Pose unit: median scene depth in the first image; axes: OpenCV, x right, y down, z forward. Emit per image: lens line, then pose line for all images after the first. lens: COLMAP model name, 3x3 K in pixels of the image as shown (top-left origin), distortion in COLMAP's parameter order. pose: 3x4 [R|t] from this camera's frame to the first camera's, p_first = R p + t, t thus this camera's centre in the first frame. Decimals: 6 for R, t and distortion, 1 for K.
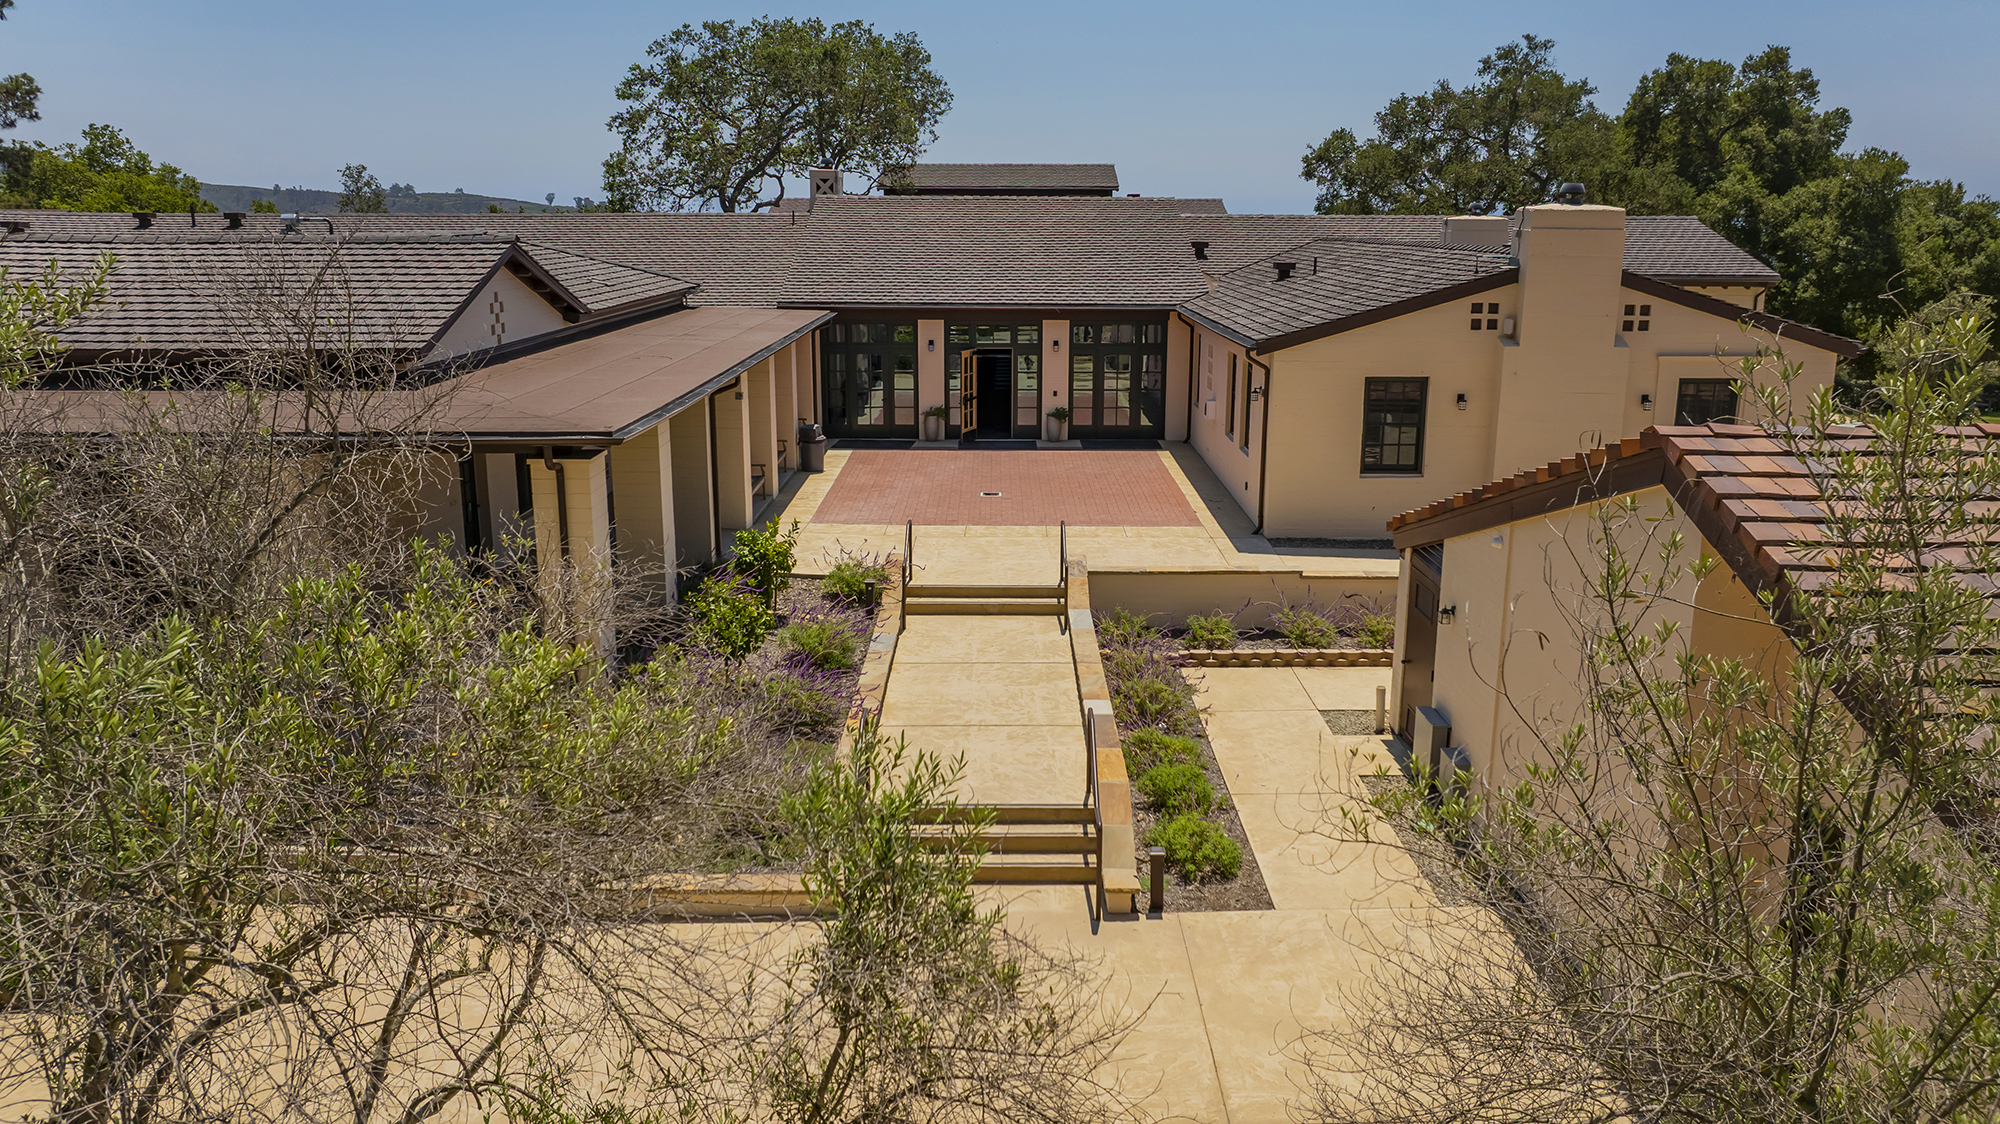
lens RADIAL K [[1436.0, 0, 1010.1], [0, 1436.0, 557.1], [0, 0, 1]] dist [-0.005180, 0.007671]
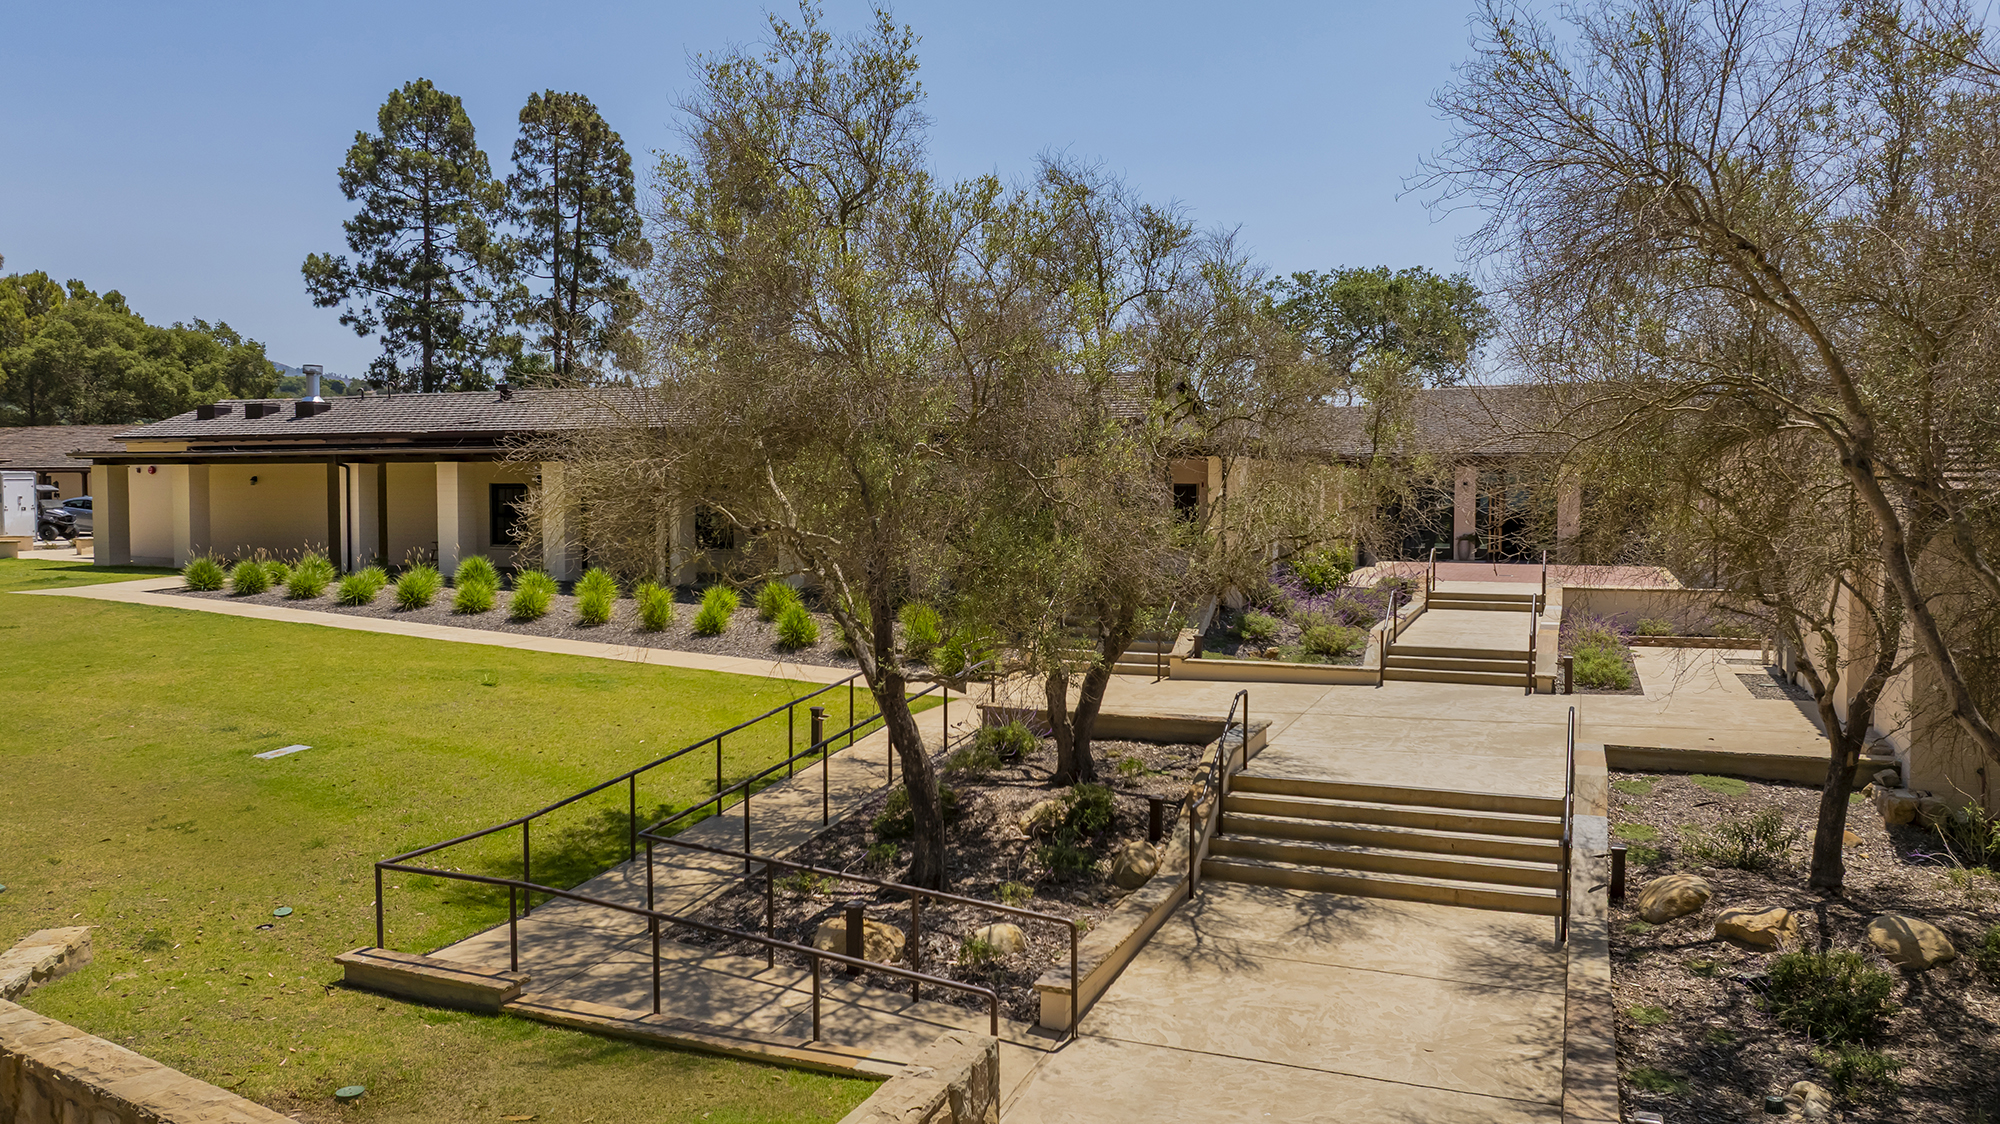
lens RADIAL K [[1436.0, 0, 1010.1], [0, 1436.0, 557.1], [0, 0, 1]] dist [-0.005180, 0.007671]
pose [[0.928559, 0.016435, -0.370821, 0.047488], [-0.083634, 0.982594, -0.165875, 0.173552], [0.361640, 0.185037, 0.913771, -0.333462]]
